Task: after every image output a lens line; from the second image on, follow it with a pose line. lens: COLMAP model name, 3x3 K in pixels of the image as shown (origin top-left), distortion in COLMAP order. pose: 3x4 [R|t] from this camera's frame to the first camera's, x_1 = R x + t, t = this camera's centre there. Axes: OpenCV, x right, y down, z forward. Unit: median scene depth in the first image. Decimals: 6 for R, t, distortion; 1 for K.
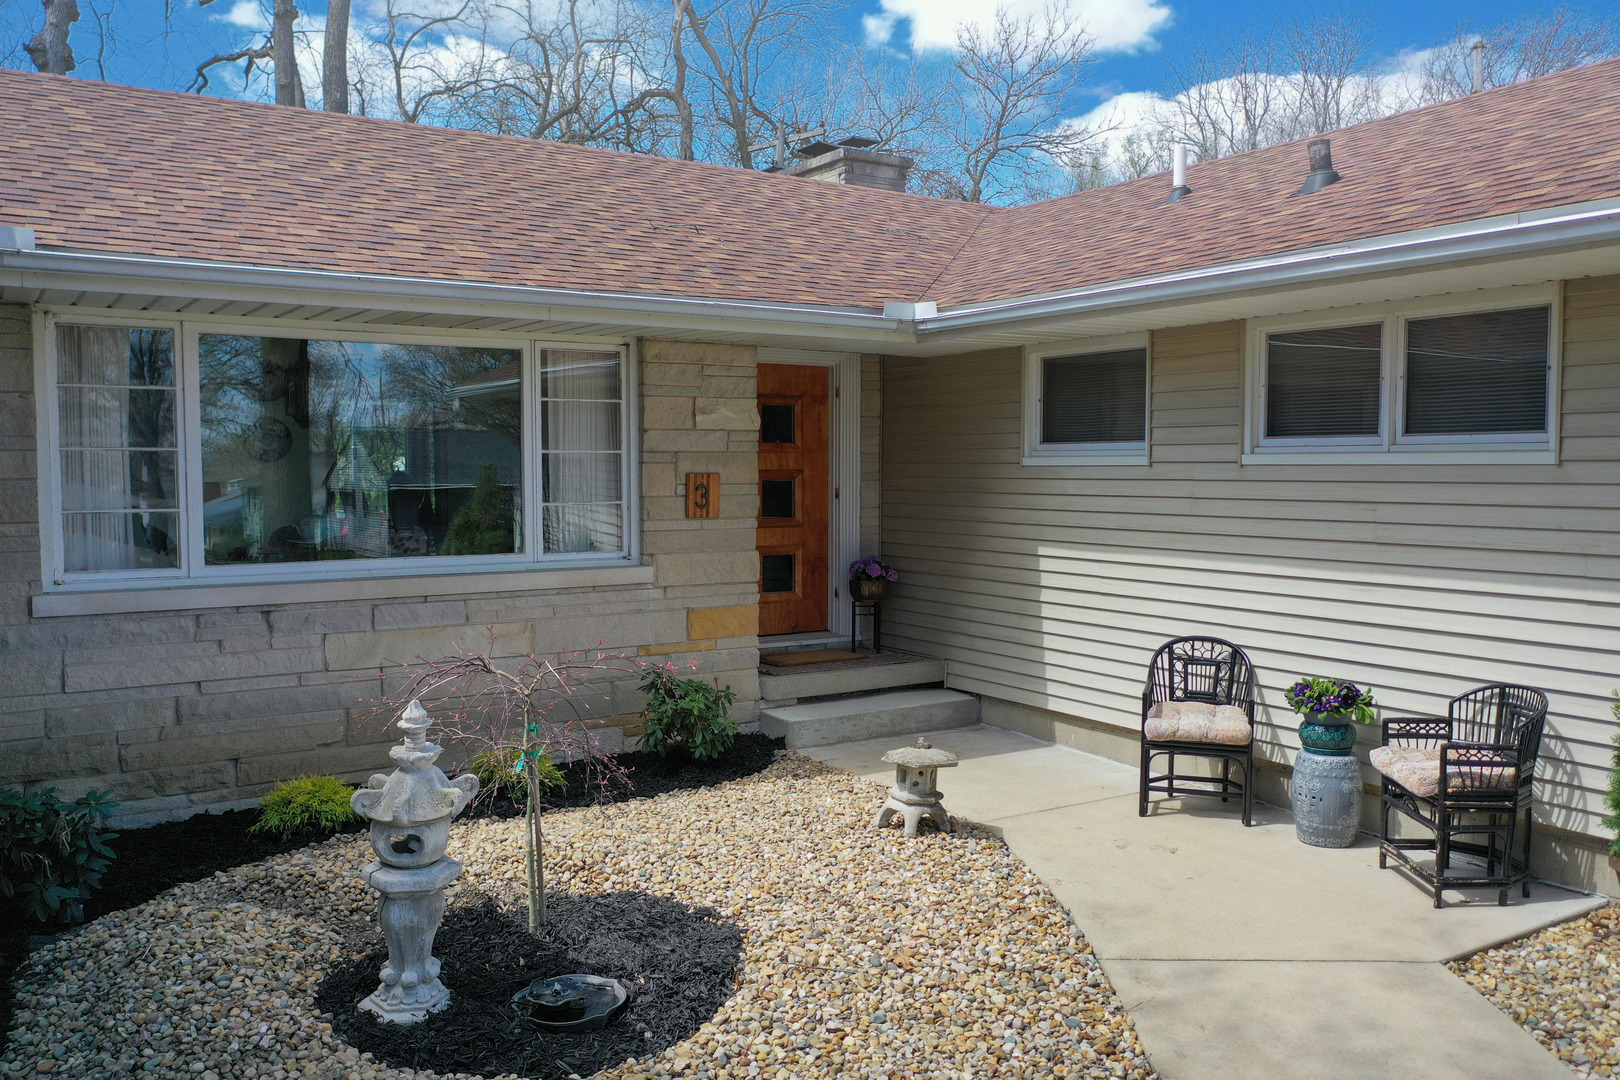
lens RADIAL K [[1294.3, 0, 812.1], [0, 1294.3, 538.3], [0, 0, 1]] dist [0.006672, 0.012190]
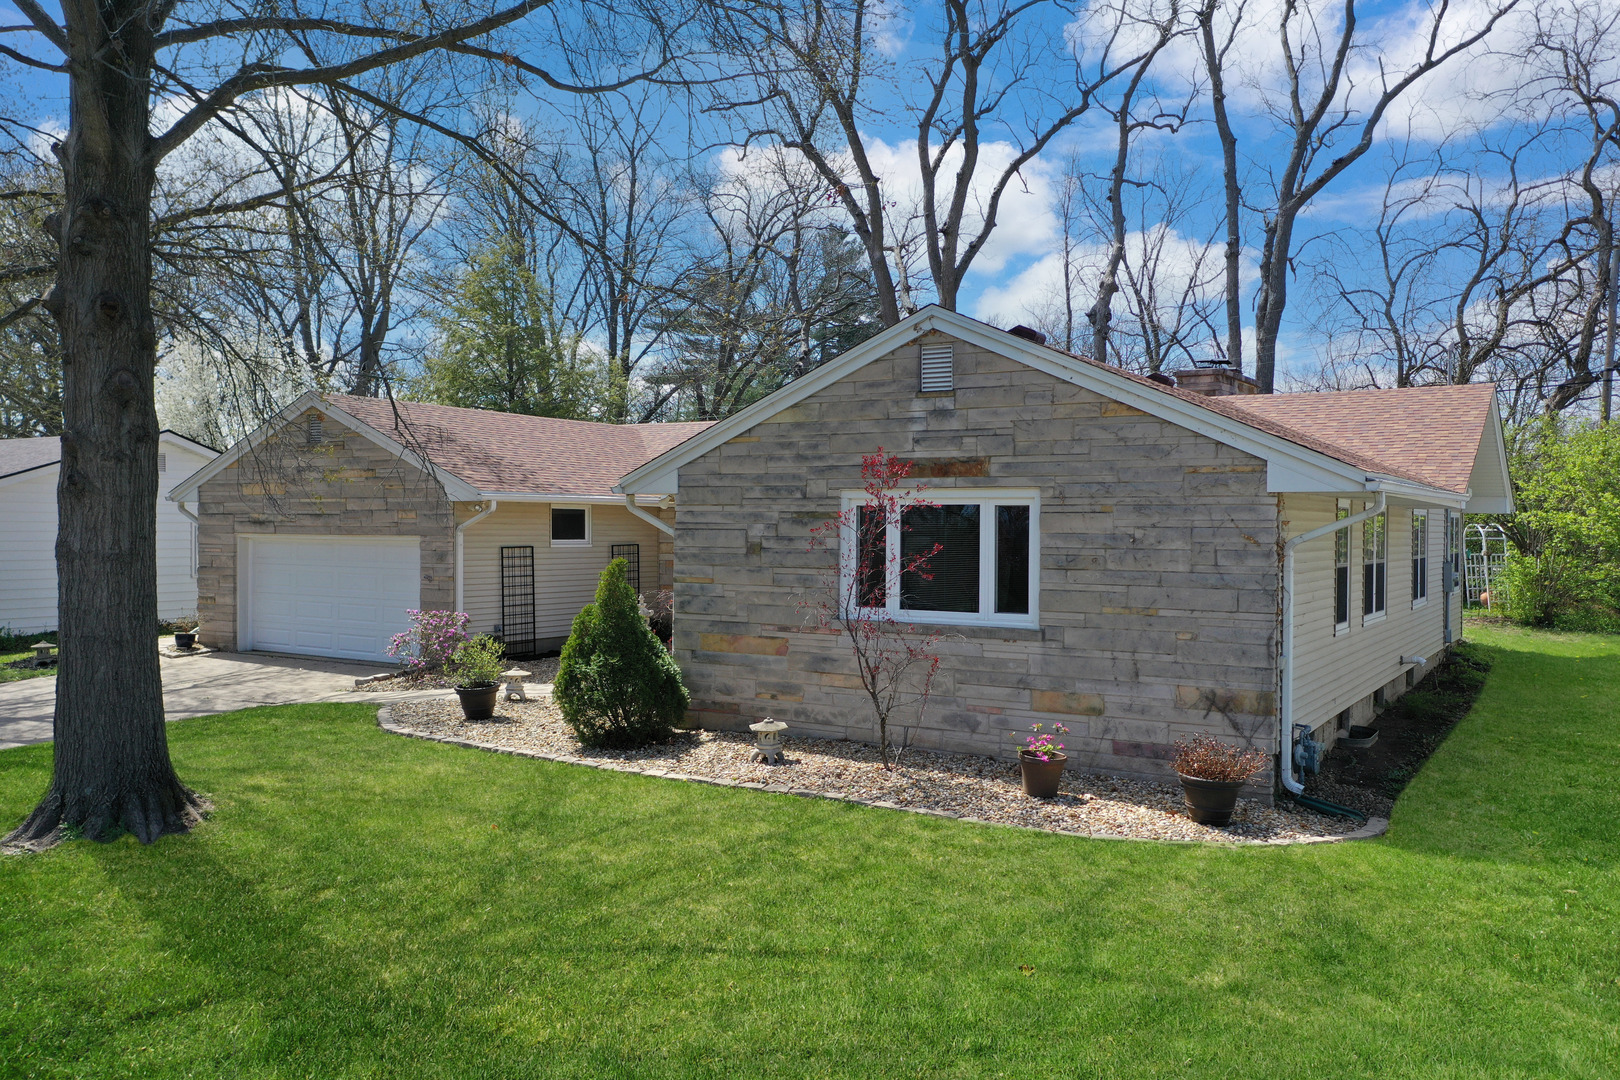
lens RADIAL K [[1294.3, 0, 805.7], [0, 1294.3, 535.1], [0, 0, 1]] dist [0.006672, 0.012190]
pose [[0.429134, 0.008830, -0.903198, 2.596013], [-0.058326, 0.998136, -0.017954, -0.032663], [0.901356, 0.060385, 0.428849, -0.359172]]
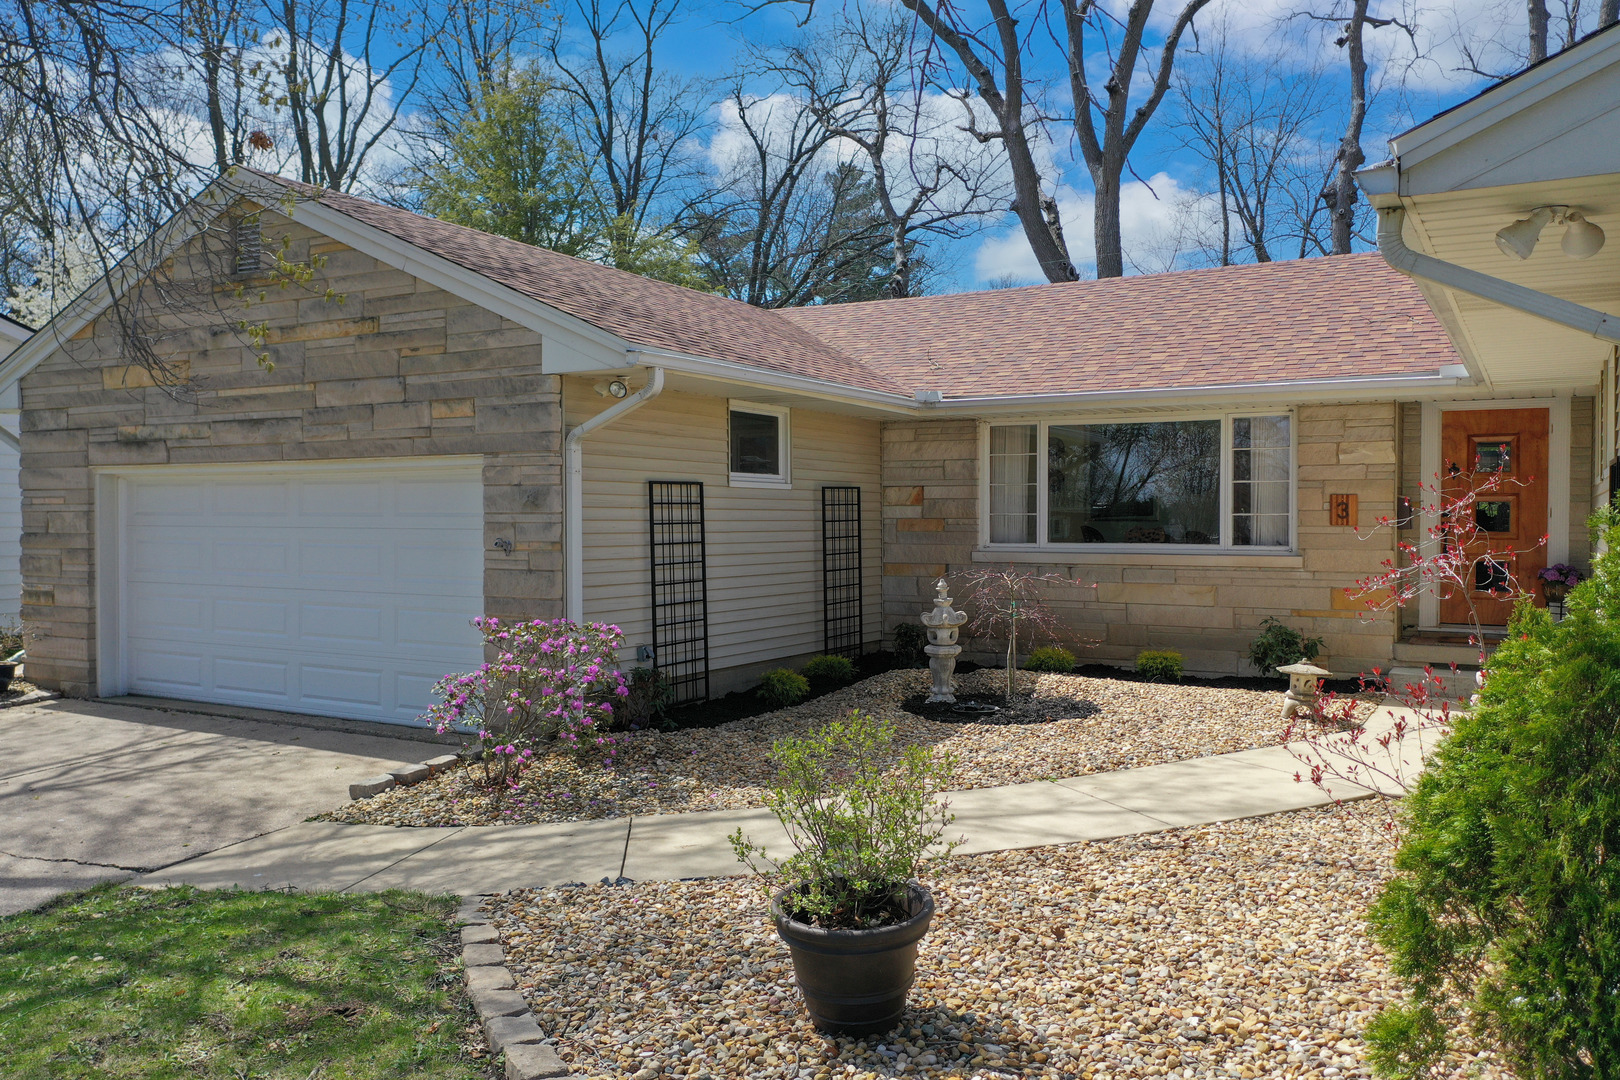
lens RADIAL K [[1294.3, 0, 809.8], [0, 1294.3, 542.0], [0, 0, 1]] dist [0.006672, 0.012190]
pose [[0.469178, 0.018050, -0.882919, 0.987616], [-0.050985, 0.998677, -0.006677, 0.046275], [0.881631, 0.048148, 0.469477, -0.221658]]
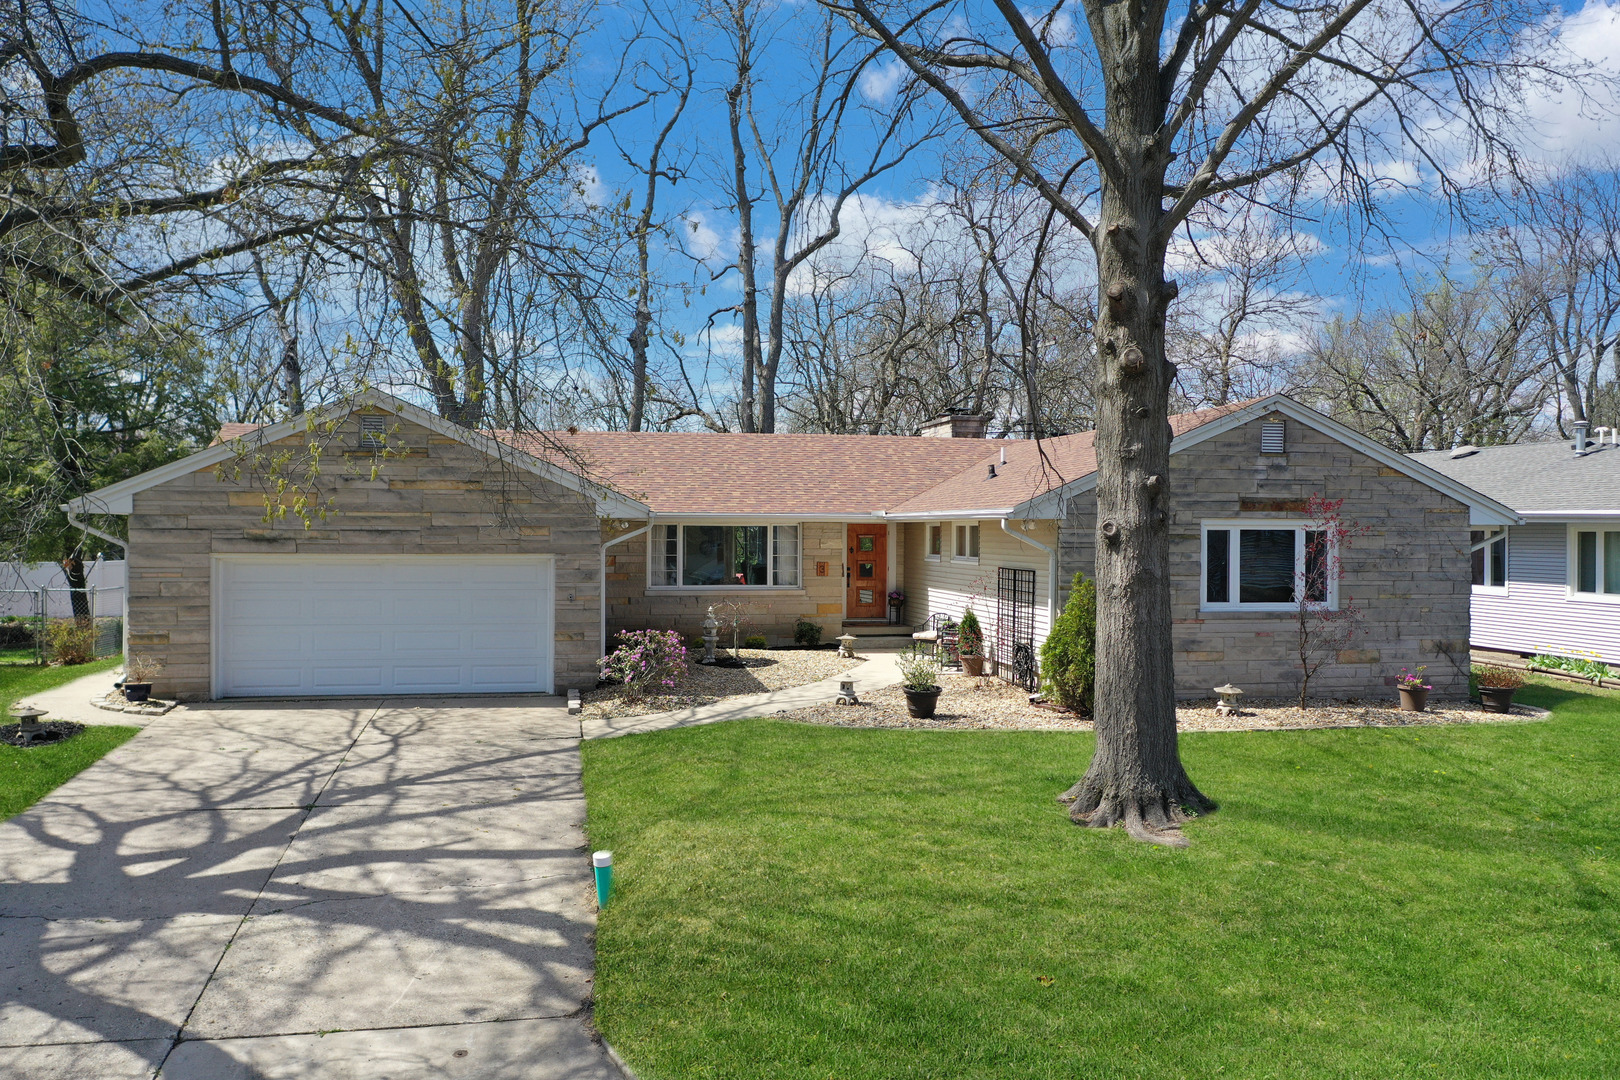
lens RADIAL K [[1294.3, 0, 809.8], [0, 1294.3, 538.7], [0, 0, 1]] dist [0.006672, 0.012190]
pose [[0.931013, 0.007477, -0.364909, 1.154638], [-0.026070, 0.998599, -0.046051, 0.044918], [0.364054, 0.052388, 0.929903, -2.196249]]
